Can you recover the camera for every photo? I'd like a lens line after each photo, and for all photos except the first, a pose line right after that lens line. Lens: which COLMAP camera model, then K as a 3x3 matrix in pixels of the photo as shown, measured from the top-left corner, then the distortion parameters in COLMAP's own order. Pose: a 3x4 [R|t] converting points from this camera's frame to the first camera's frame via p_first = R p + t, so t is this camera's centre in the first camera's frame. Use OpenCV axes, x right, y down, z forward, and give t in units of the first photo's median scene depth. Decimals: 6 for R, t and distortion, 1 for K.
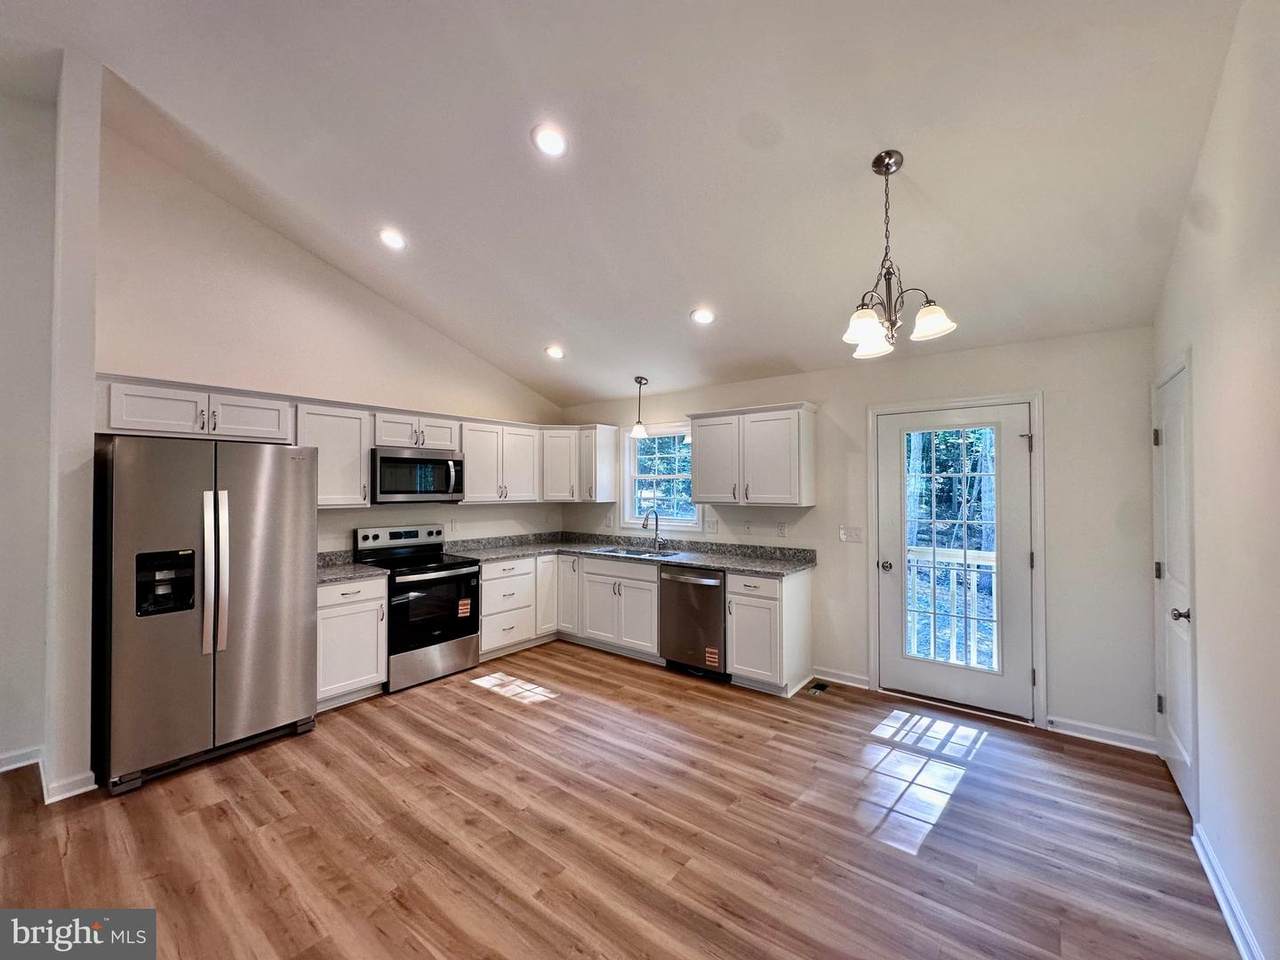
lens RADIAL K [[506.0, 0, 640.8], [0, 506.0, 482.0], [0, 0, 1]] dist [-0.007458, 0.001253]
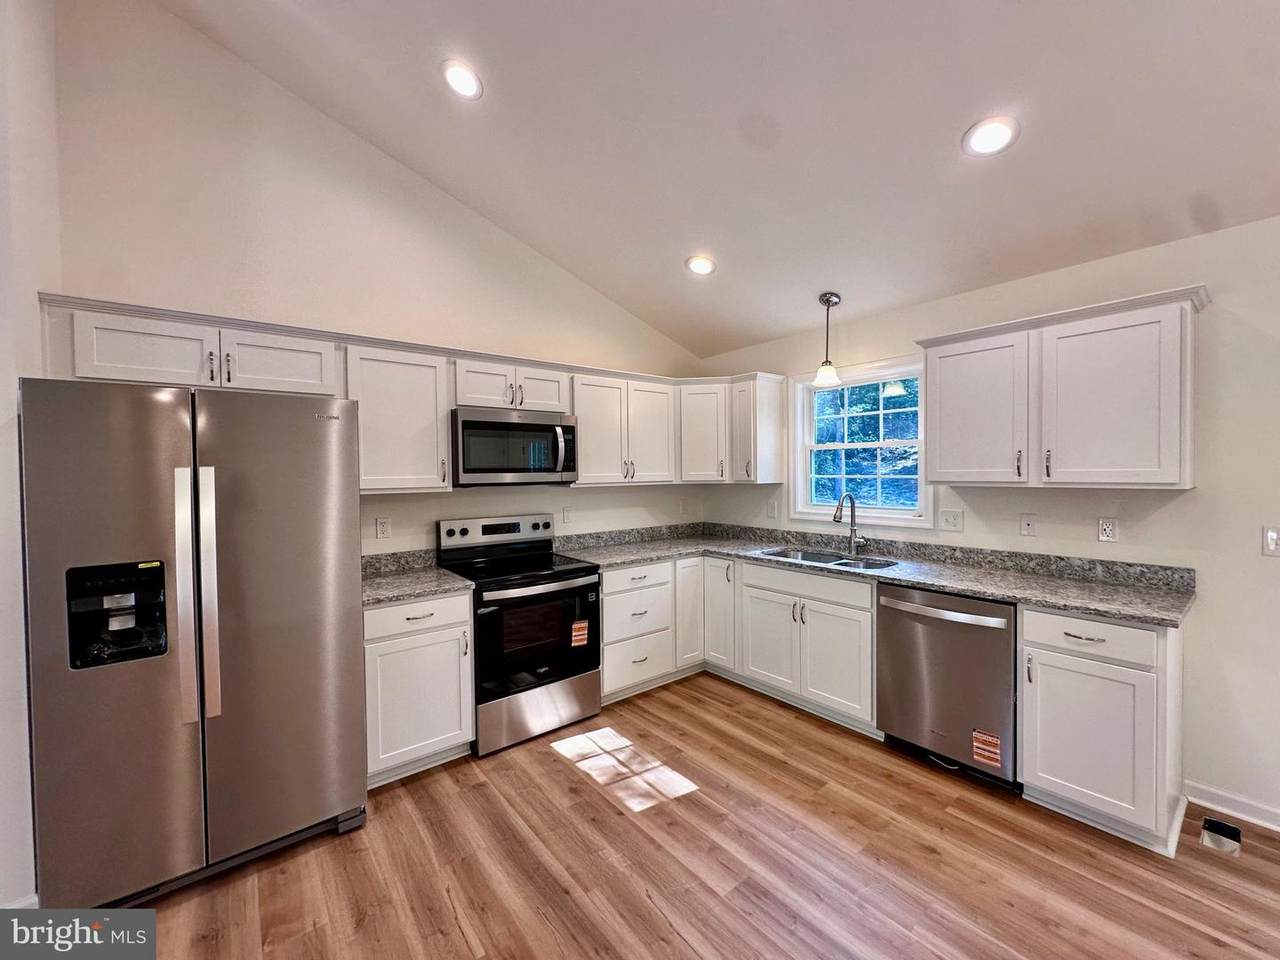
lens RADIAL K [[506.0, 0, 643.8], [0, 506.0, 482.2], [0, 0, 1]] dist [-0.007458, 0.001253]
pose [[0.975408, -0.005517, -0.220339, -0.113838], [0.013276, 0.999342, 0.033748, 0.016231], [0.220008, -0.035844, 0.974839, 0.366247]]
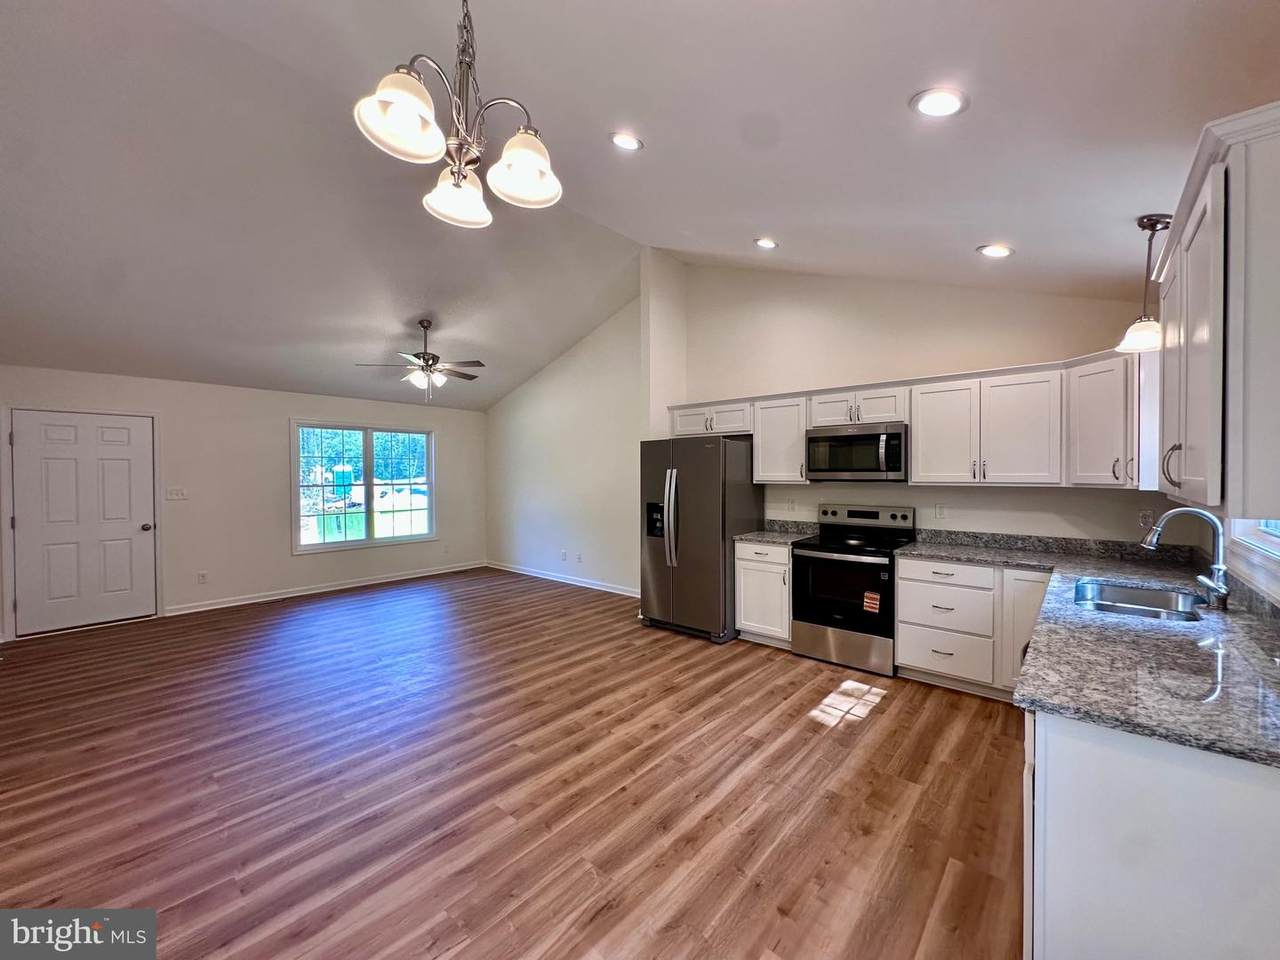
lens RADIAL K [[506.0, 0, 637.7], [0, 506.0, 481.7], [0, 0, 1]] dist [-0.007458, 0.001253]
pose [[-0.045137, 0.018787, -0.998804, 0.587120], [0.016671, 0.999698, 0.018050, 0.018878], [0.998842, -0.015837, -0.045437, 0.690354]]
